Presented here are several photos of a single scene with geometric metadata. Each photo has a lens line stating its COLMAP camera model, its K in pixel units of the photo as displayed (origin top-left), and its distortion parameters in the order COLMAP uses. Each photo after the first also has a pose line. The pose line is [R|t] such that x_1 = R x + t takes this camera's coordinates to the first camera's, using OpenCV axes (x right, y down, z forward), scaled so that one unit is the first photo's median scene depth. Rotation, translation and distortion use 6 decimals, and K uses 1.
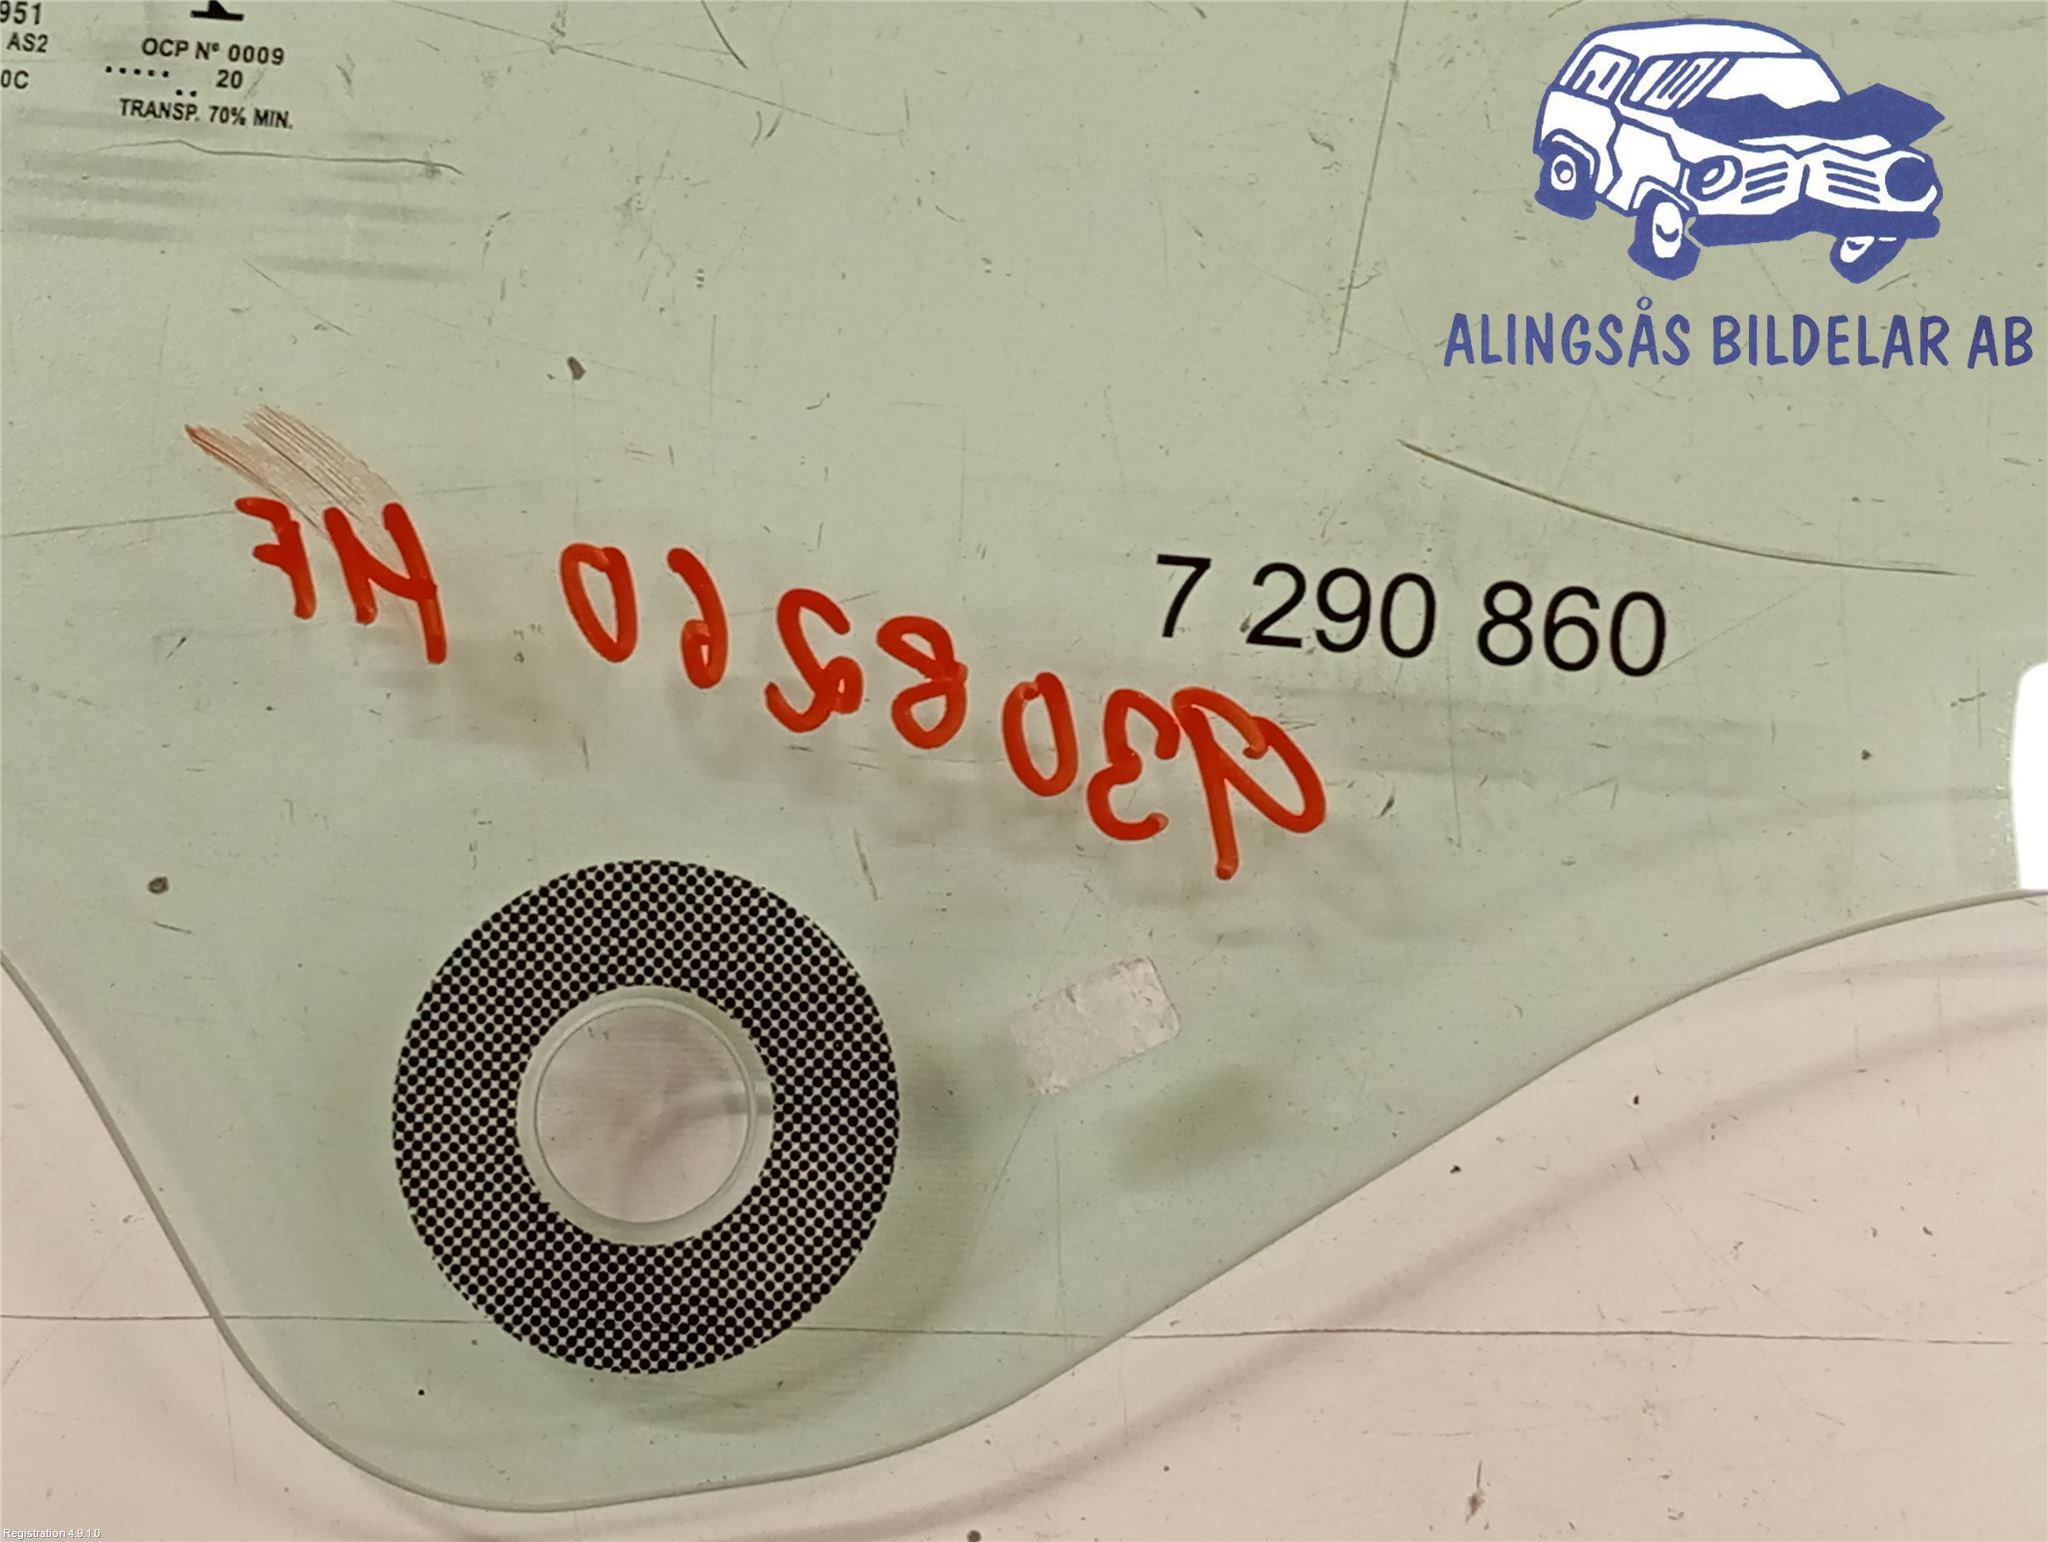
lens RADIAL K [[4511.4, 0, 1030.1], [0, 4511.4, 772.0], [0, 0, 1]] dist [0.056517, 0.000000]
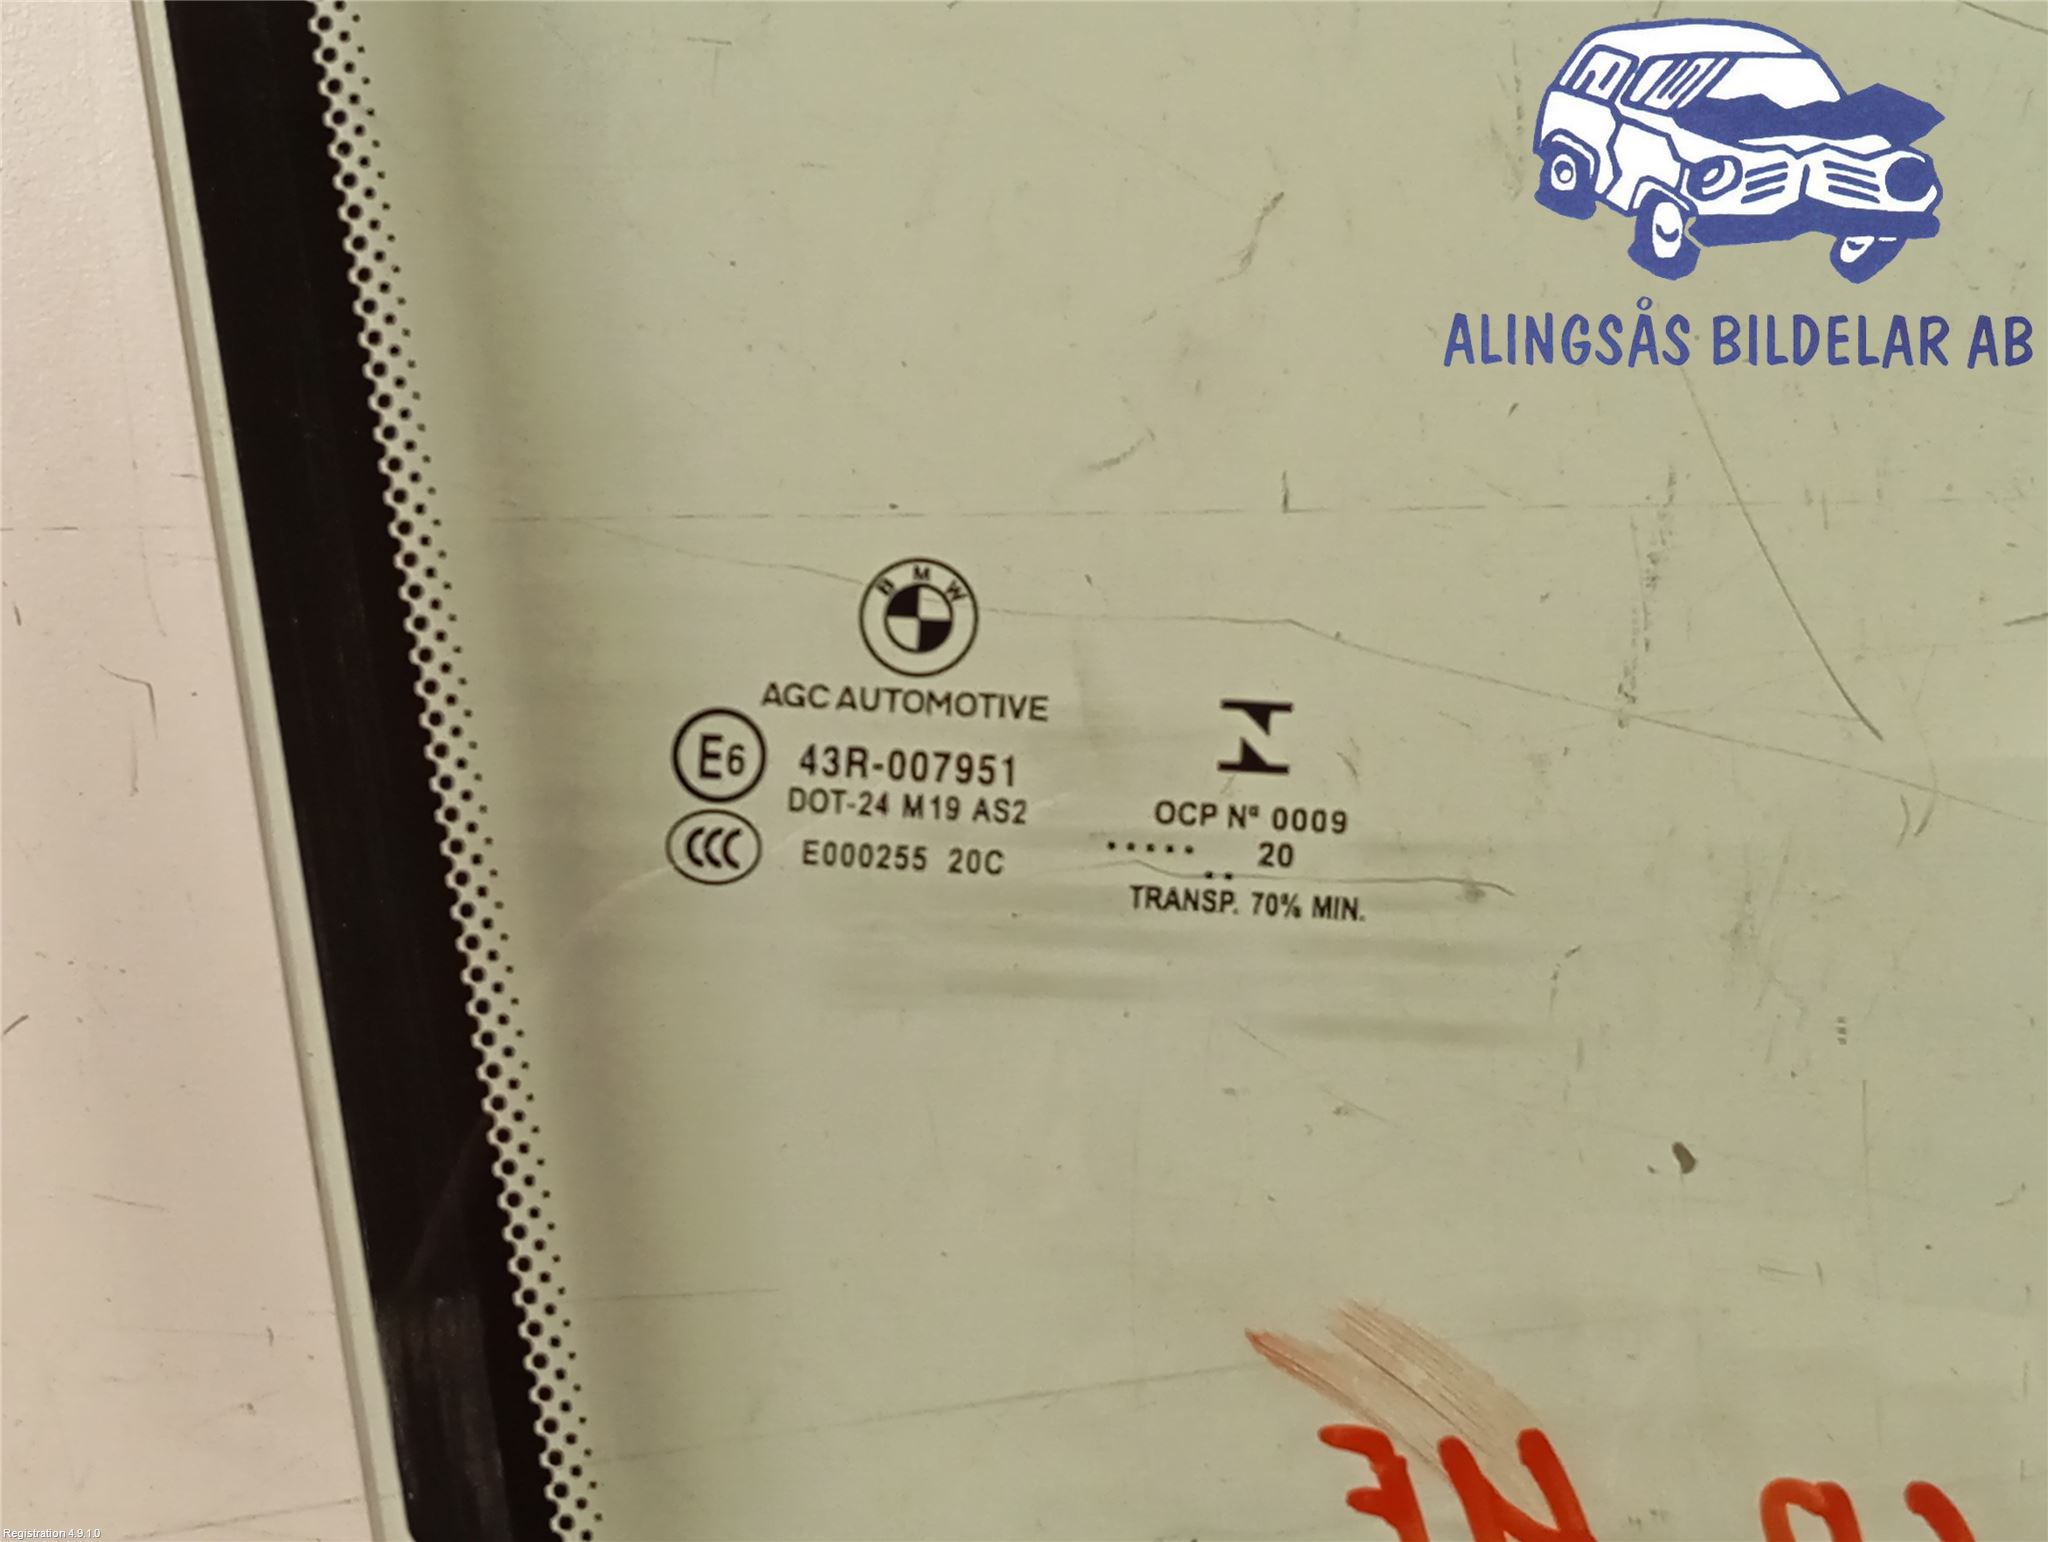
lens RADIAL K [[4511.4, 0, 1017.8], [0, 4511.4, 776.3], [0, 0, 1]] dist [0.056517, 0.000000]
pose [[0.999188, -0.037000, 0.015965, -0.230738], [0.035234, 0.994414, 0.099500, -0.241471], [-0.019557, -0.098856, 0.994910, 0.260978]]
